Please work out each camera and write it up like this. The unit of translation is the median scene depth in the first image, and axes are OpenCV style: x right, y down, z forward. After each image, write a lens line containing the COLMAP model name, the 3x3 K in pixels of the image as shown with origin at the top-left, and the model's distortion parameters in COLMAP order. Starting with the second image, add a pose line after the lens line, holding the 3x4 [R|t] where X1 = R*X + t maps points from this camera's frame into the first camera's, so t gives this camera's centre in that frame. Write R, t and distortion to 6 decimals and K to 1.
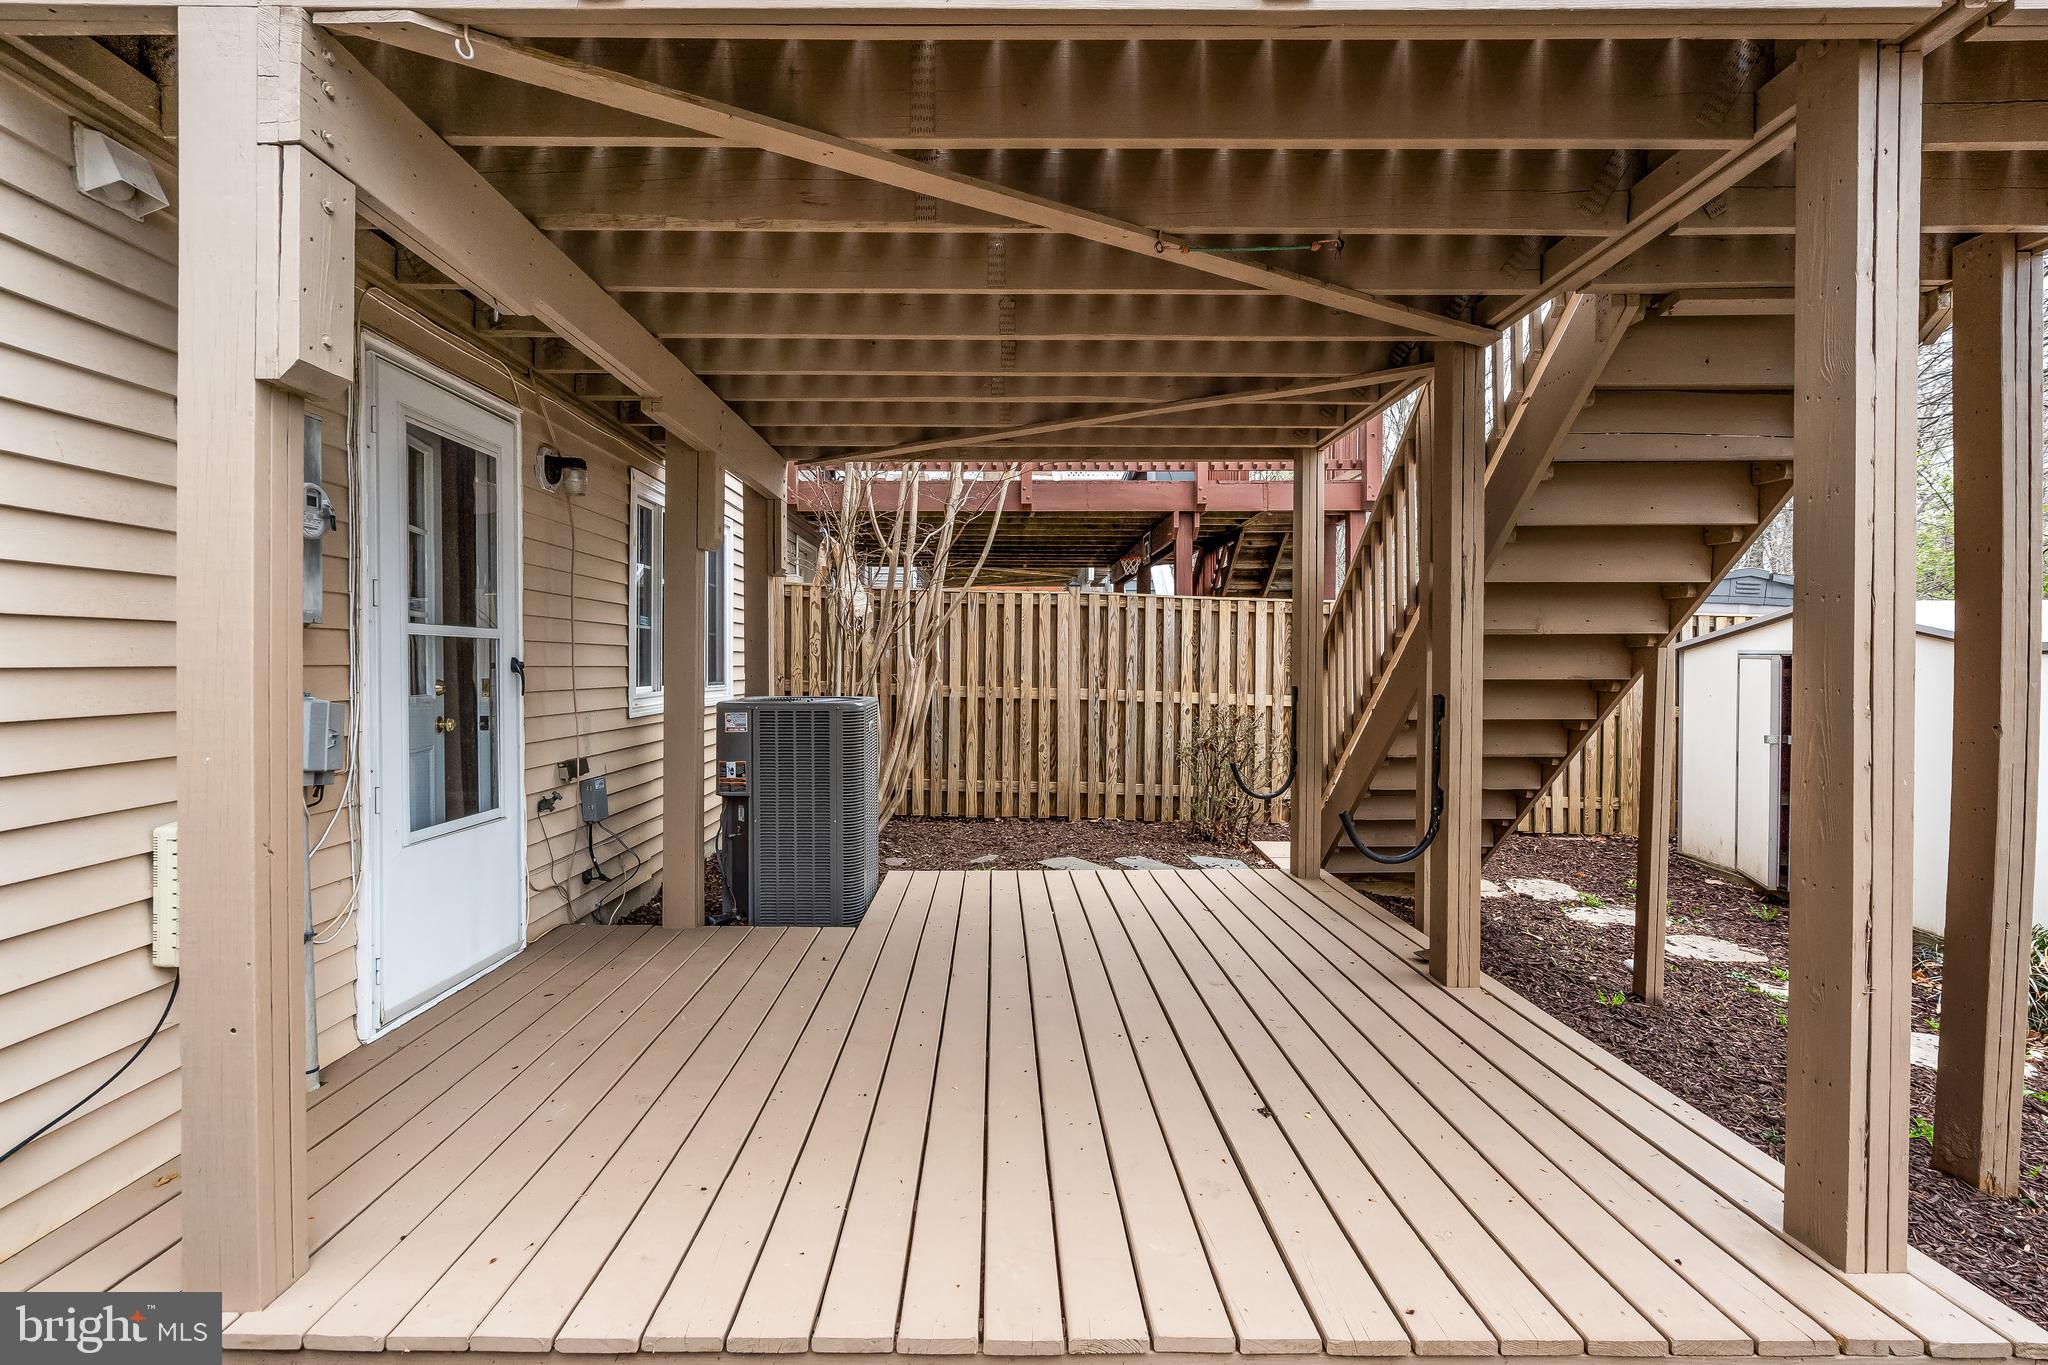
lens RADIAL K [[935.7, 0, 1024.0], [0, 935.7, 682.5], [0, 0, 1]] dist [0.000065, -0.000188]
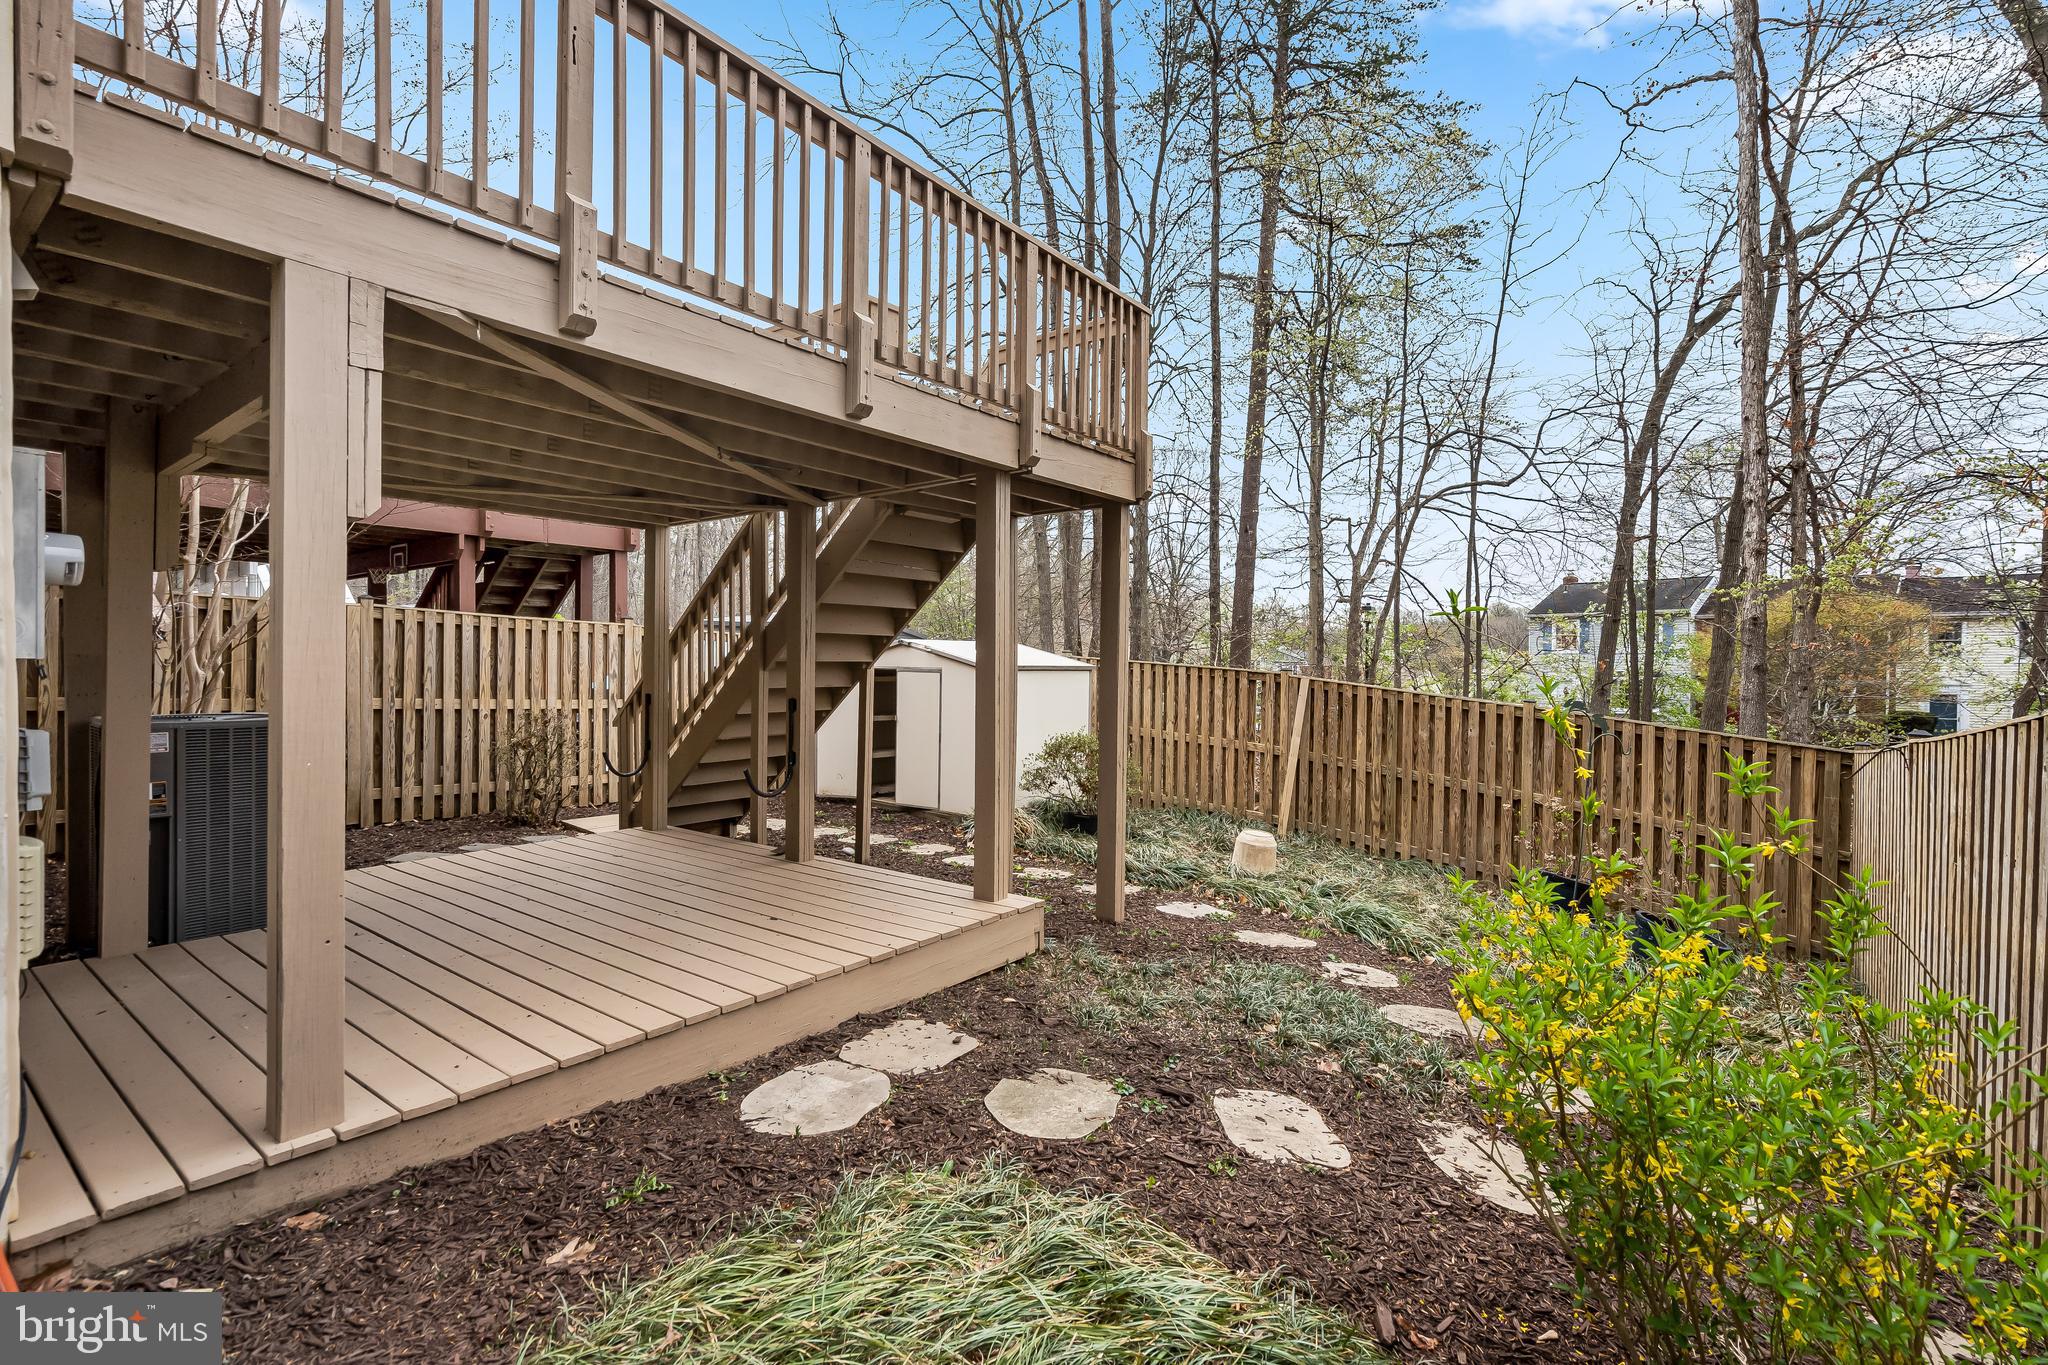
lens RADIAL K [[935.7, 0, 1024.0], [0, 935.7, 682.5], [0, 0, 1]] dist [0.000065, -0.000188]
pose [[0.602301, -0.011567, 0.798186, -0.333540], [0.010163, 0.999925, 0.006822, -0.010919], [-0.798205, 0.004003, 0.602373, -0.196403]]
